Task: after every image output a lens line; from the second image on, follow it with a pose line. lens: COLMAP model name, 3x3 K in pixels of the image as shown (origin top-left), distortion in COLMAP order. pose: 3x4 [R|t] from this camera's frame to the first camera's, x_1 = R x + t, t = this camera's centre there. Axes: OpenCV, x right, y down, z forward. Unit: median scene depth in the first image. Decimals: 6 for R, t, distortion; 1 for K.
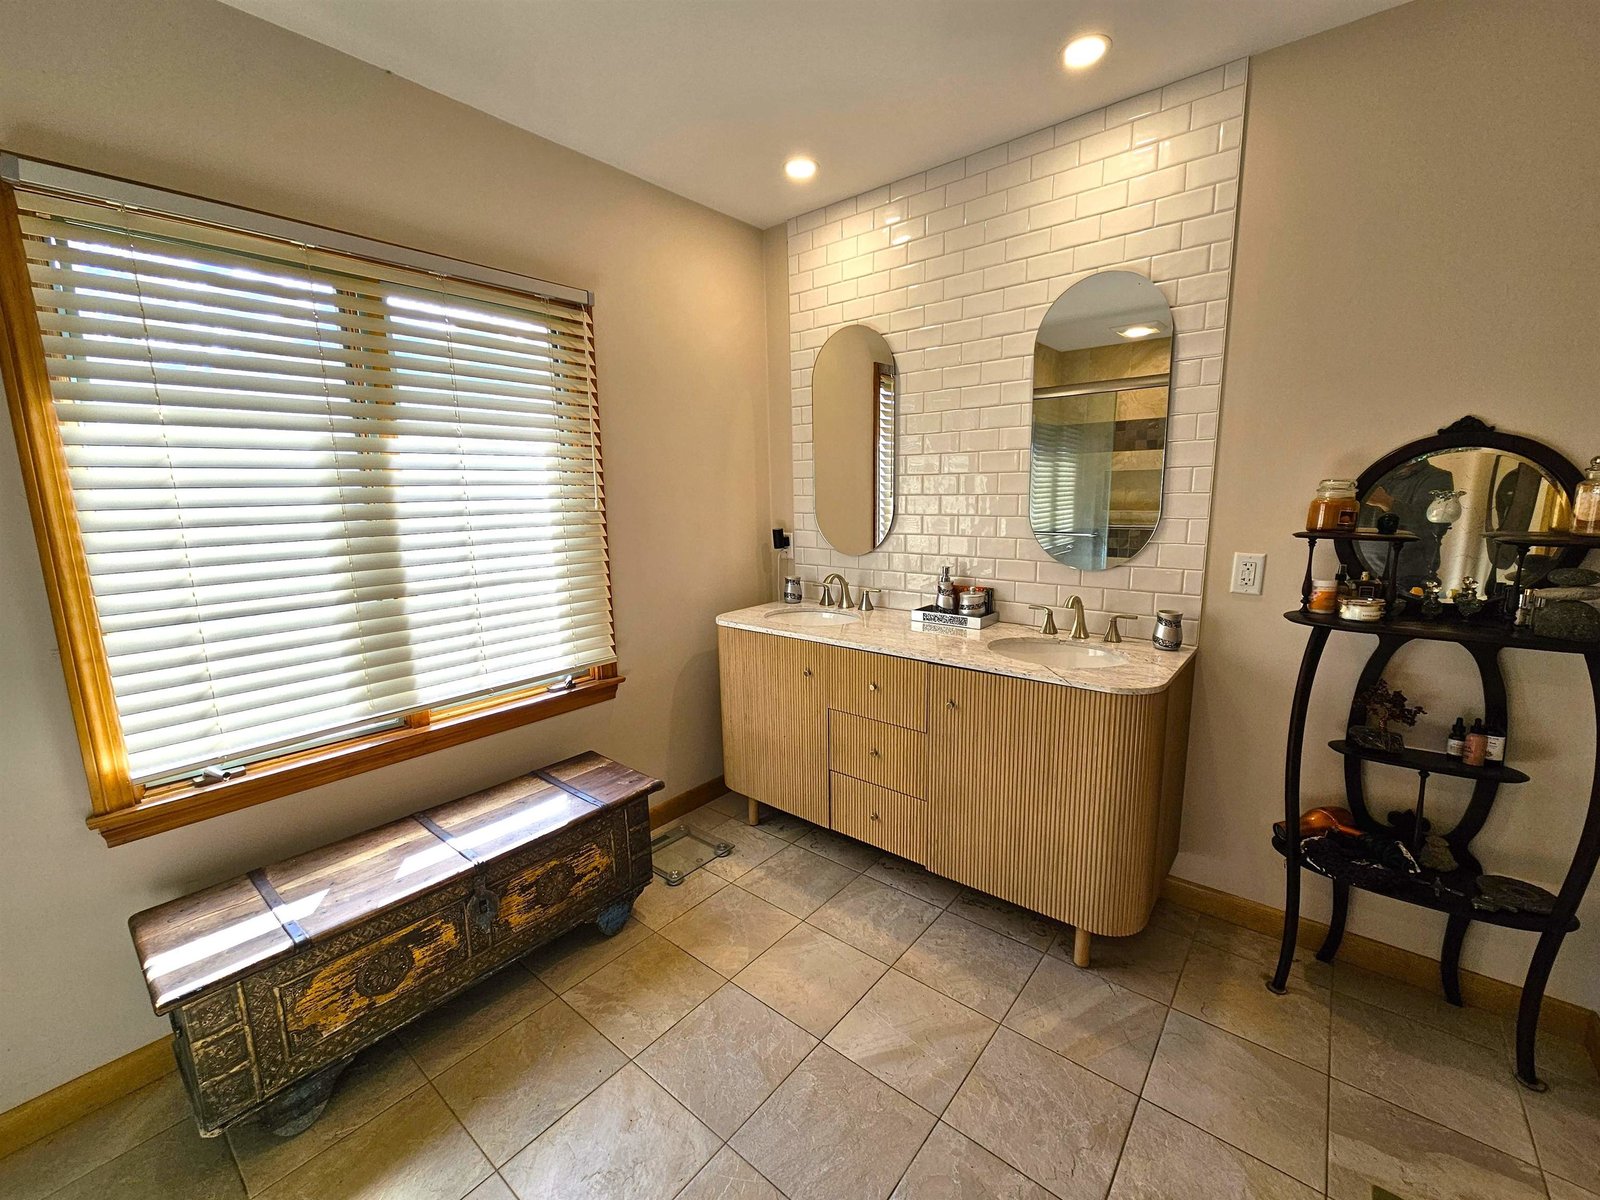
lens RADIAL K [[653.6, 0, 810.4], [0, 653.6, 602.2], [0, 0, 1]] dist [0.000072, 0.000159]
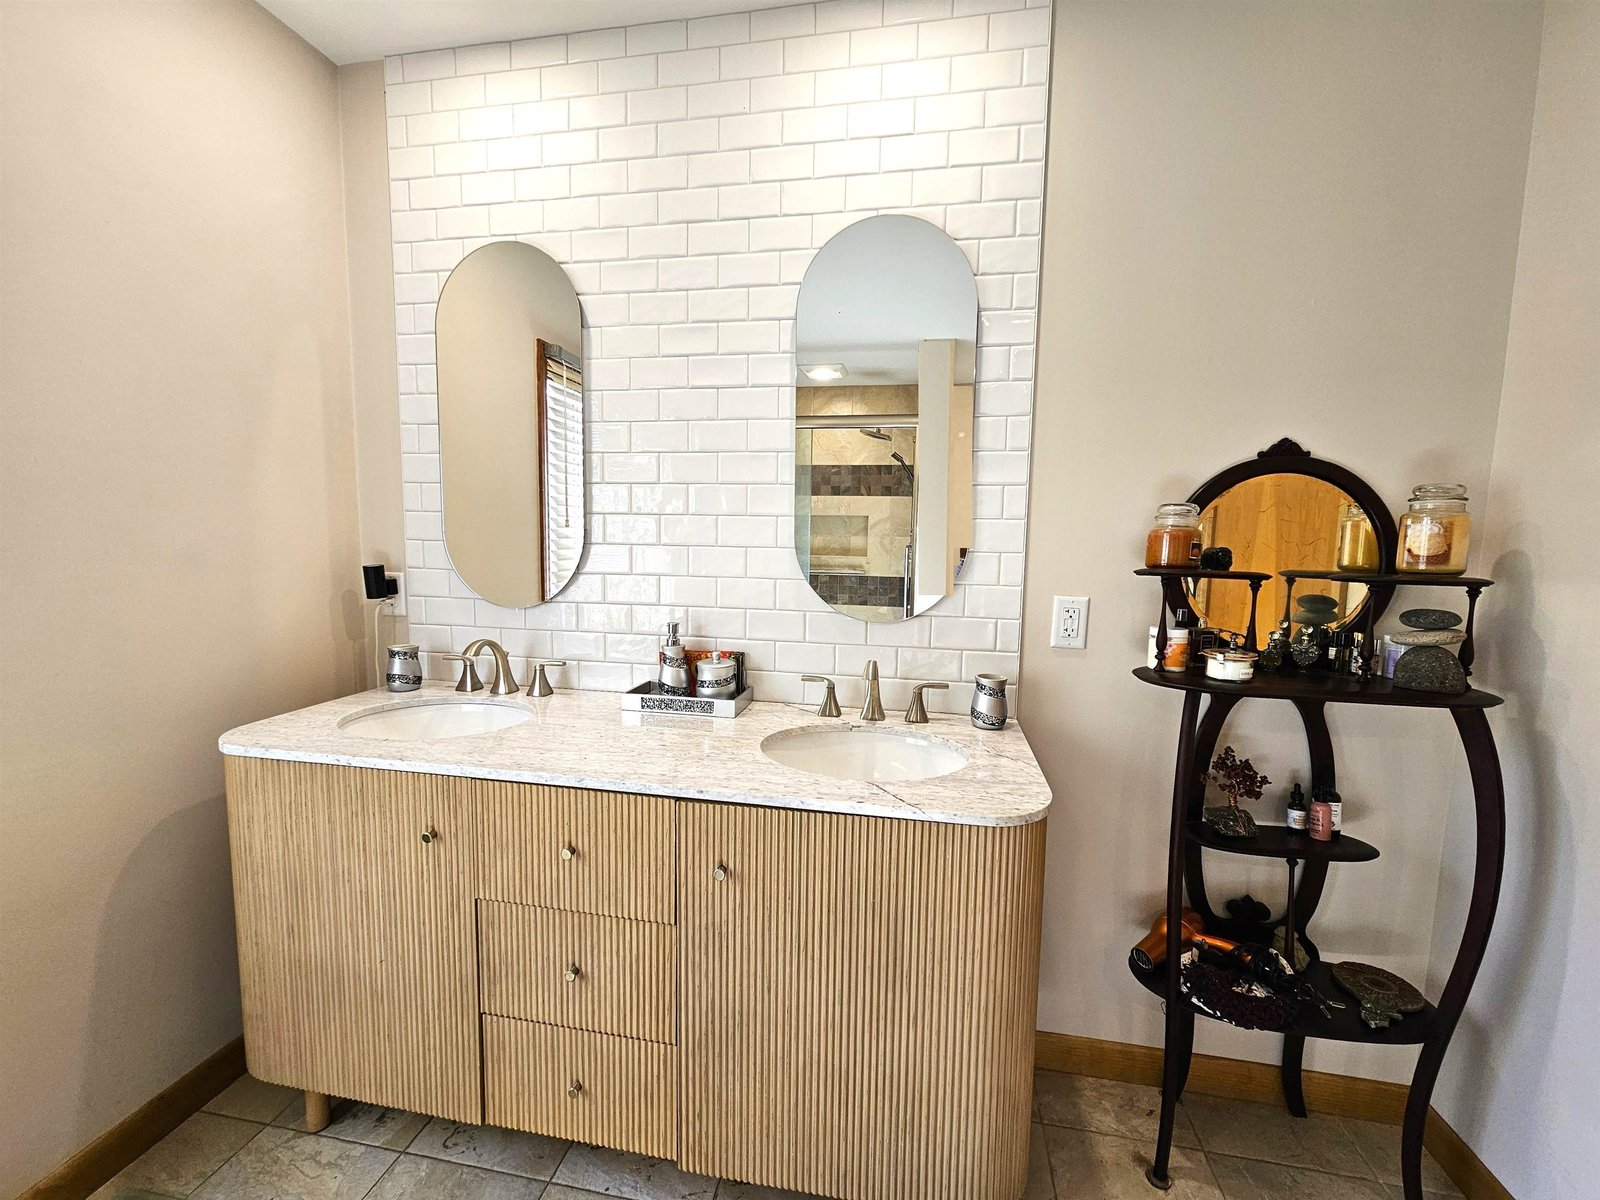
lens RADIAL K [[653.6, 0, 810.4], [0, 653.6, 602.2], [0, 0, 1]] dist [0.000072, 0.000159]
pose [[0.874740, -0.014705, 0.484370, 0.010794], [0.050615, 0.996845, -0.061144, -0.028146], [-0.481942, 0.078002, 0.872724, 0.362834]]
